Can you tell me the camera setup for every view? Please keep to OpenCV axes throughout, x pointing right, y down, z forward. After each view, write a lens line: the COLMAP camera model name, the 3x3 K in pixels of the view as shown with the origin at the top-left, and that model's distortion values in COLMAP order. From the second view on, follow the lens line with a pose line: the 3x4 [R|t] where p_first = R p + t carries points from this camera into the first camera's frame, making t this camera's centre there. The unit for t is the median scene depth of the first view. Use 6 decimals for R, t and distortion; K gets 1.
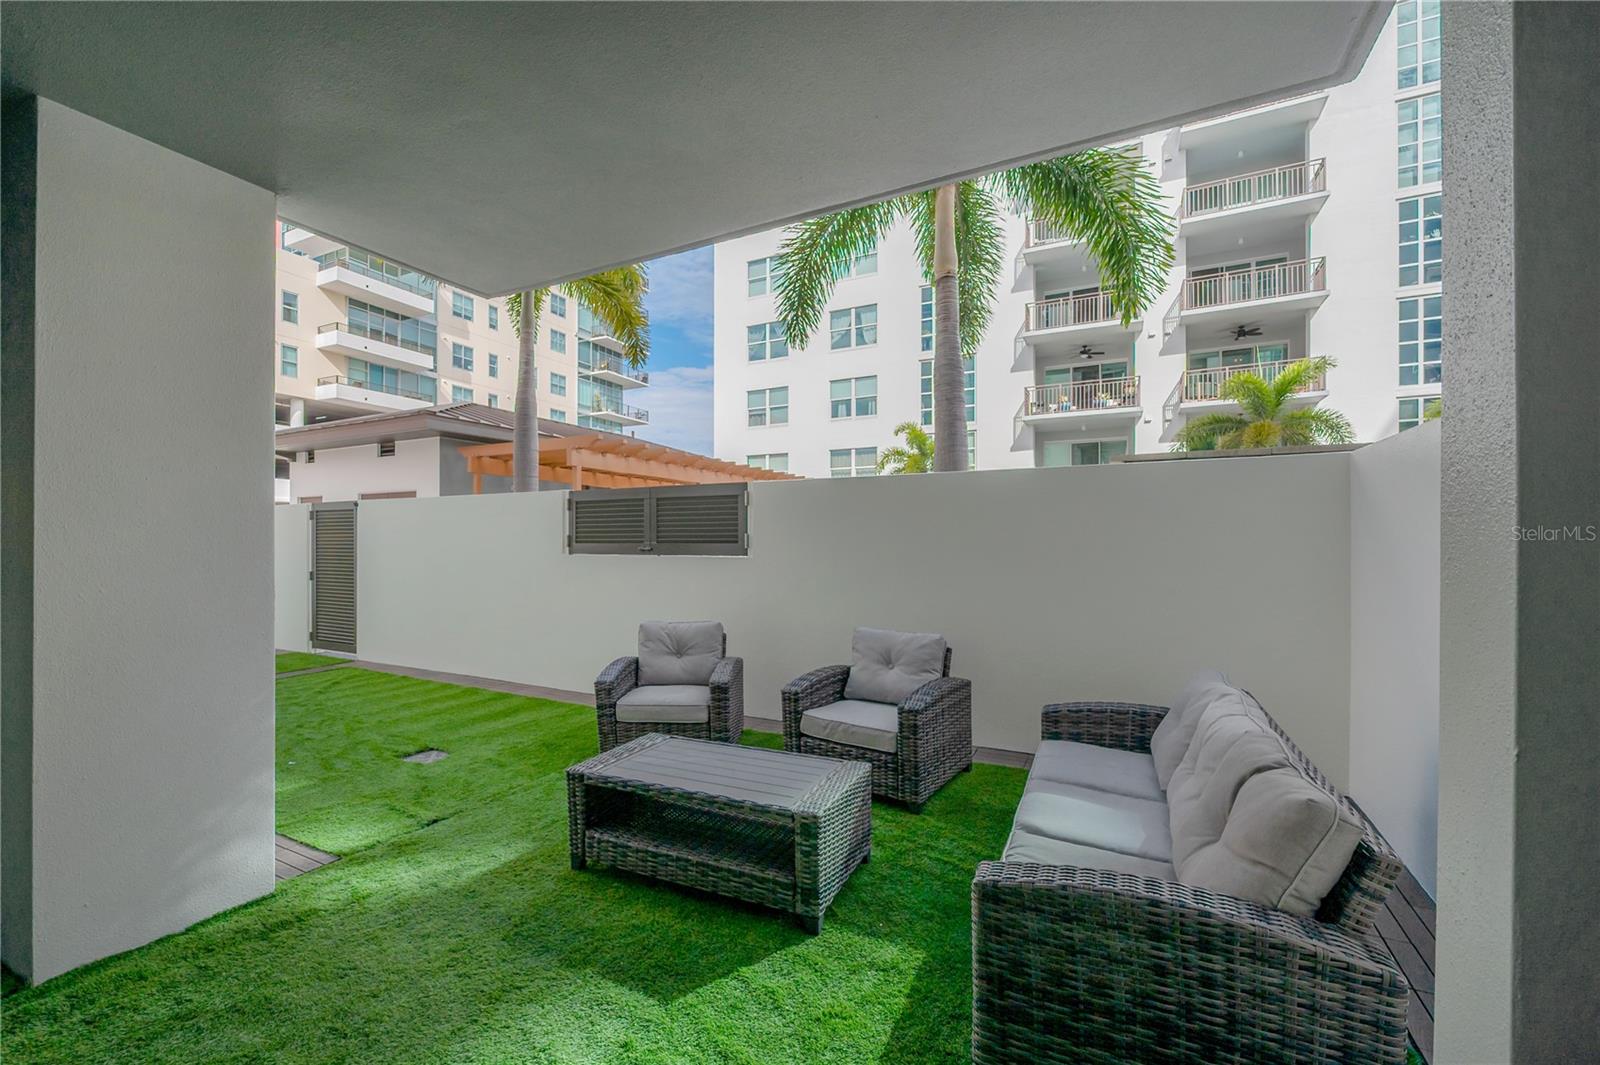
lens RADIAL K [[653.6, 0, 760.1], [0, 653.6, 539.5], [0, 0, 1]] dist [-0.008036, 0.000061]
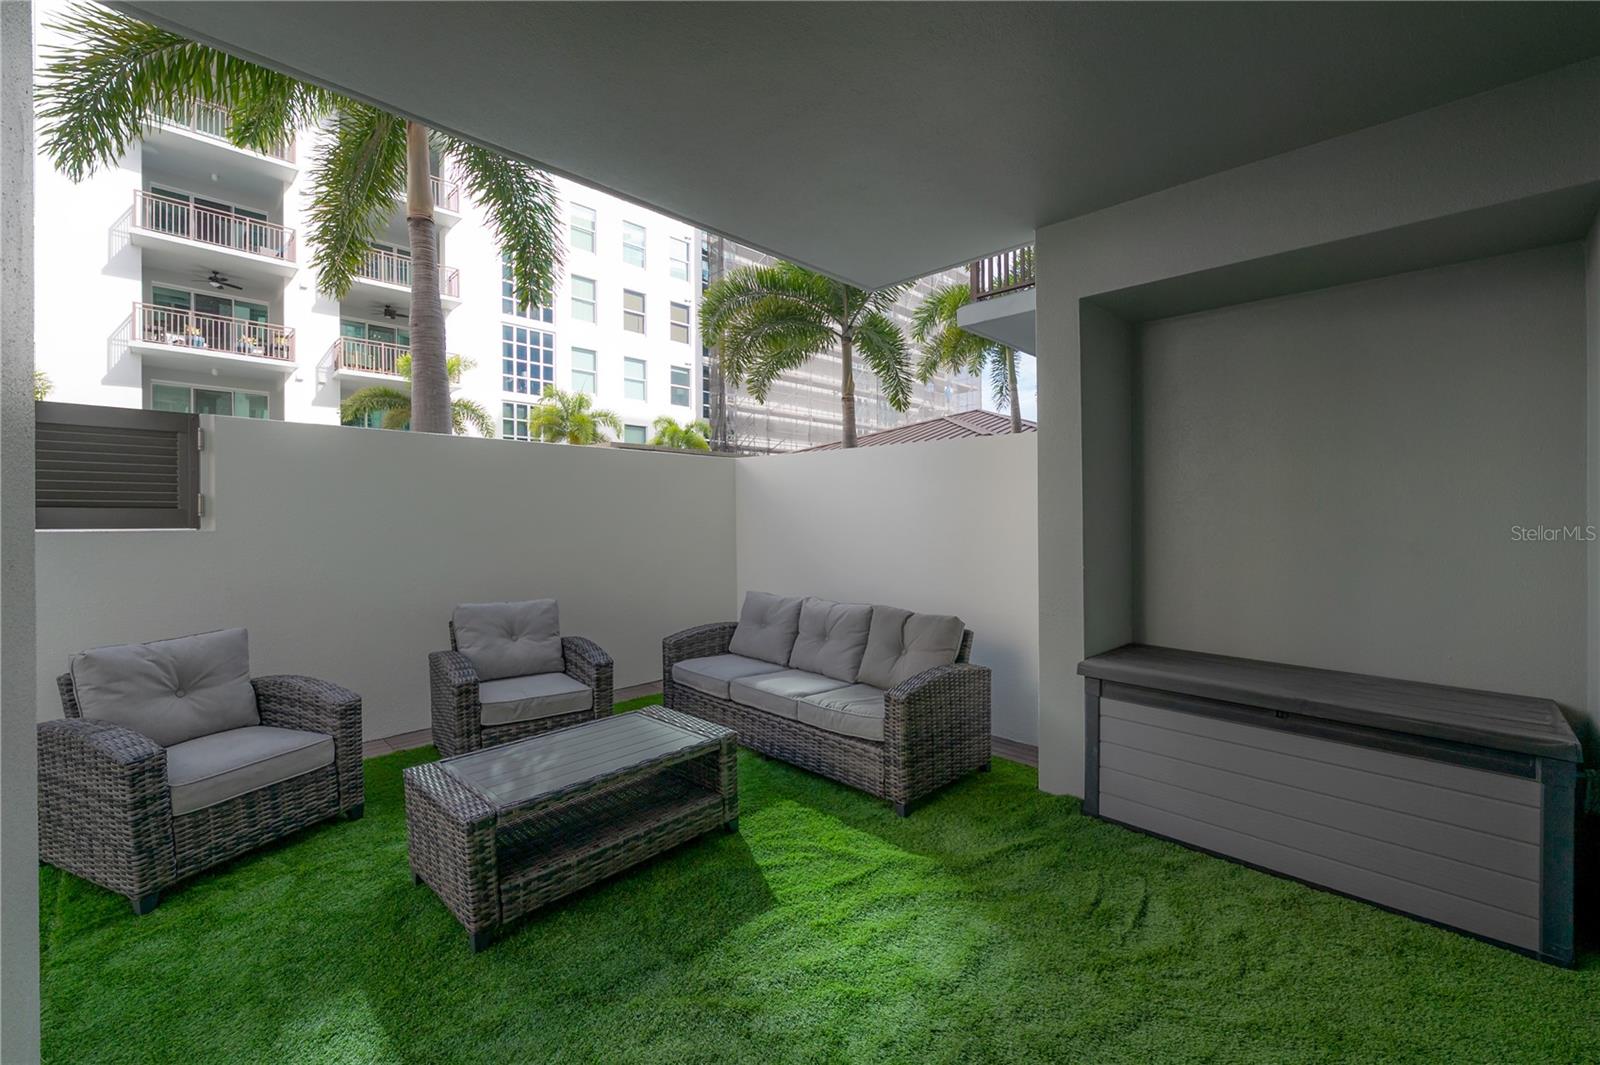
lens RADIAL K [[664.7, 0, 805.2], [0, 664.7, 514.1], [0, 0, 1]] dist [0.001487, 0.000496]
pose [[0.281191, 0.004077, 0.959643, -0.484759], [-0.010938, 0.999940, -0.001043, 0.004607], [-0.959590, -0.010204, 0.281218, 0.237105]]
